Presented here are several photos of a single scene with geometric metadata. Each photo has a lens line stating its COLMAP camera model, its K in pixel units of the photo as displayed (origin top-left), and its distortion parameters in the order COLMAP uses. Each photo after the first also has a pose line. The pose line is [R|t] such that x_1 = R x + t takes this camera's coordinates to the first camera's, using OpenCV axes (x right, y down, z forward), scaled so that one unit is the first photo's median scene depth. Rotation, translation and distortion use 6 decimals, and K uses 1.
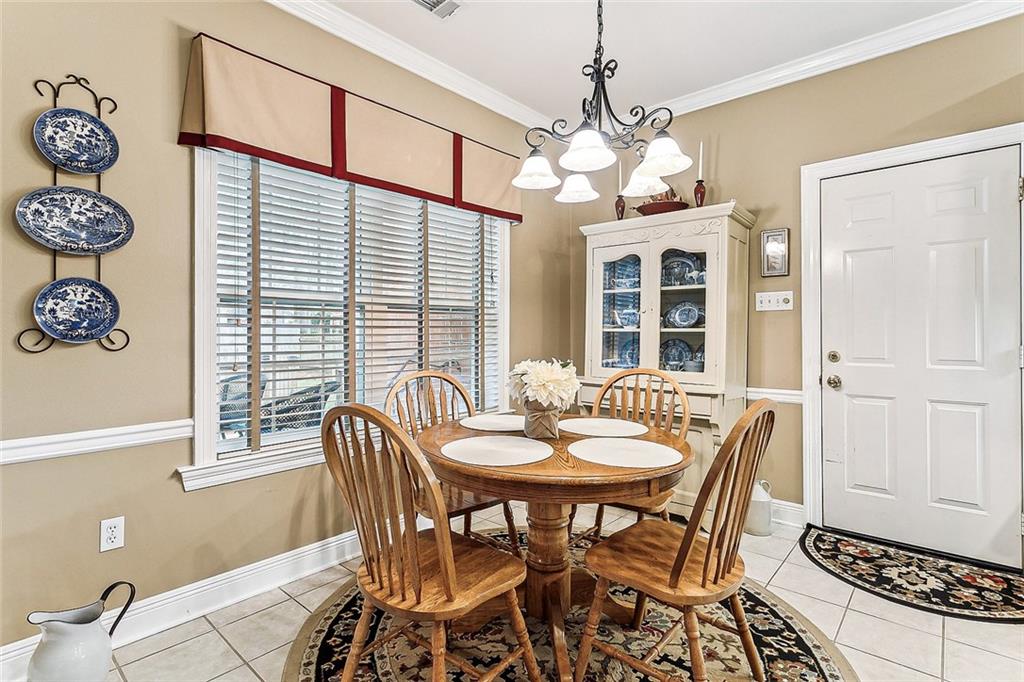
lens RADIAL K [[496.3, 0, 512.0], [0, 496.3, 332.9], [0, 0, 1]] dist [0.003040, 0.000466]
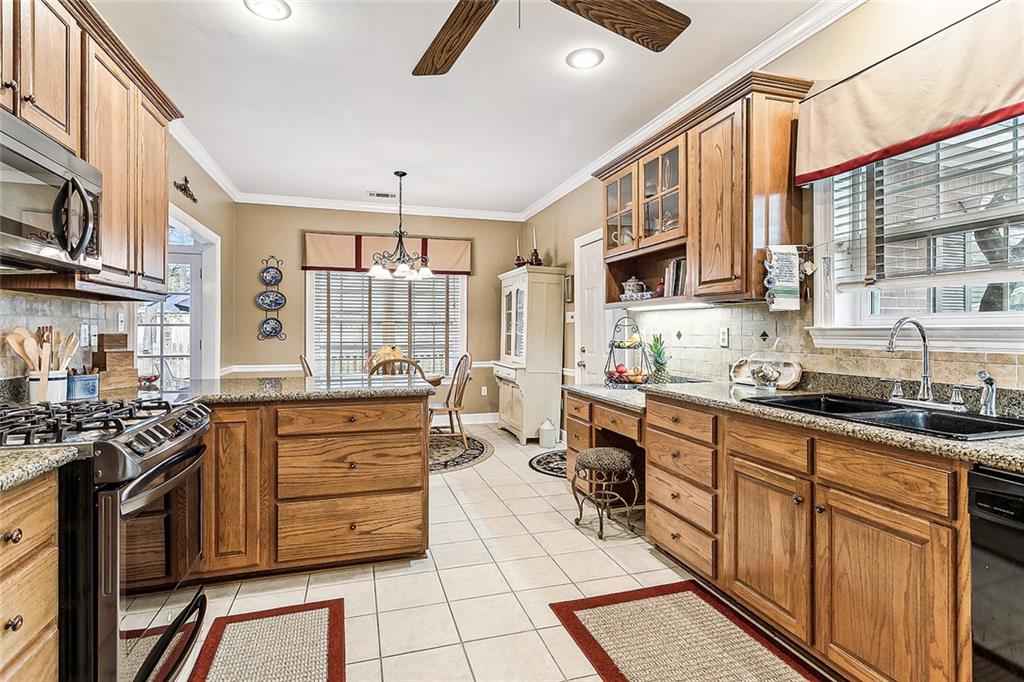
lens RADIAL K [[496.3, 0, 510.2], [0, 496.3, 336.8], [0, 0, 1]] dist [0.003040, 0.000466]
pose [[0.854663, 0.005907, -0.519149, 2.092051], [-0.005207, 0.999983, 0.002807, -0.002361], [0.519157, 0.000304, 0.854679, -0.945244]]
